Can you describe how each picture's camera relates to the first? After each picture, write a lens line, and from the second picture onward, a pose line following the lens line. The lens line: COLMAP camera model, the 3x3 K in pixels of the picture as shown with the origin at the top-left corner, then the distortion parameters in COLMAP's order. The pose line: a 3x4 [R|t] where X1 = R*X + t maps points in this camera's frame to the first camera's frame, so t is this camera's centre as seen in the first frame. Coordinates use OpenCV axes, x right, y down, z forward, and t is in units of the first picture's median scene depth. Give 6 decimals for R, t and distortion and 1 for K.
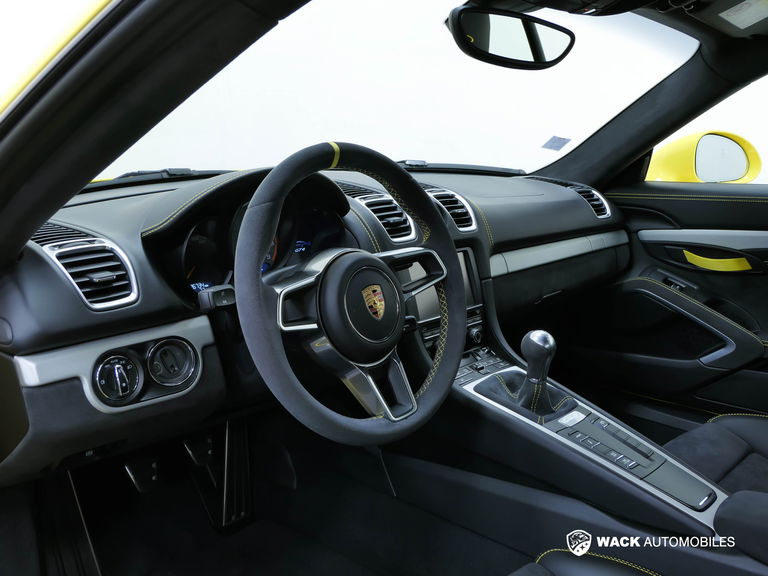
lens RADIAL K [[745.3, 0, 385.1], [0, 745.3, 290.2], [0, 0, 1]] dist [-0.017049, 0.000000]
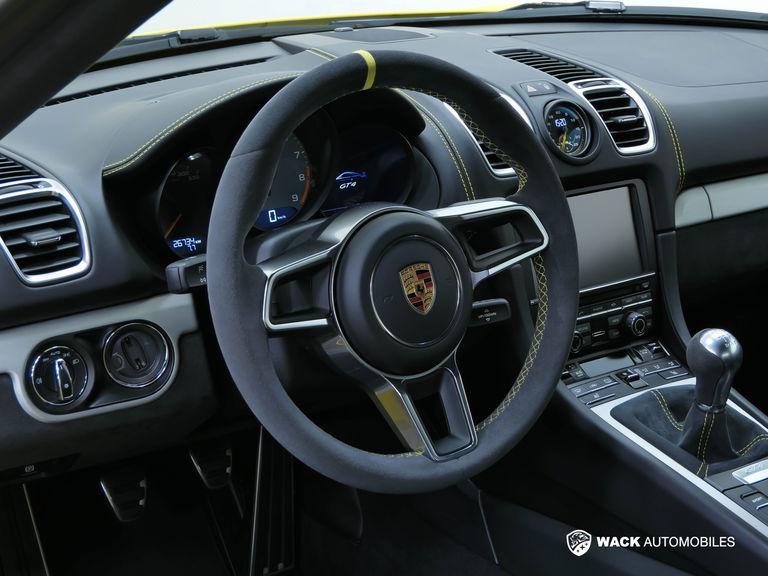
lens RADIAL K [[1425.9, 0, 384.0], [0, 1425.9, 284.9], [0, 0, 1]] dist [-0.072264, 0.000000]
pose [[0.978931, 0.058773, -0.195551, 0.164238], [-0.040318, 0.994462, 0.097053, -0.088105], [0.200172, -0.087124, 0.975879, -0.222092]]
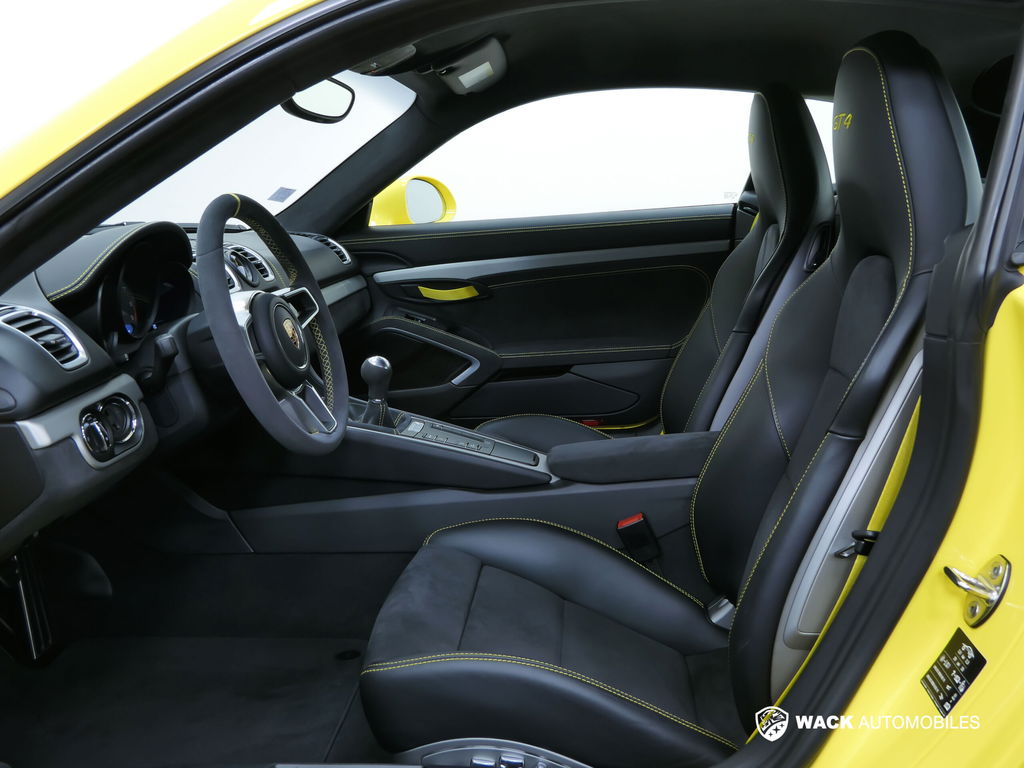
lens RADIAL K [[928.9, 0, 511.4], [0, 928.9, 388.9], [0, 0, 1]] dist [0.006021, -0.004117]
pose [[0.794460, -0.169772, 0.583105, -0.457331], [0.167958, 0.984105, 0.057688, 0.056570], [-0.583630, 0.052106, 0.810346, -0.255381]]
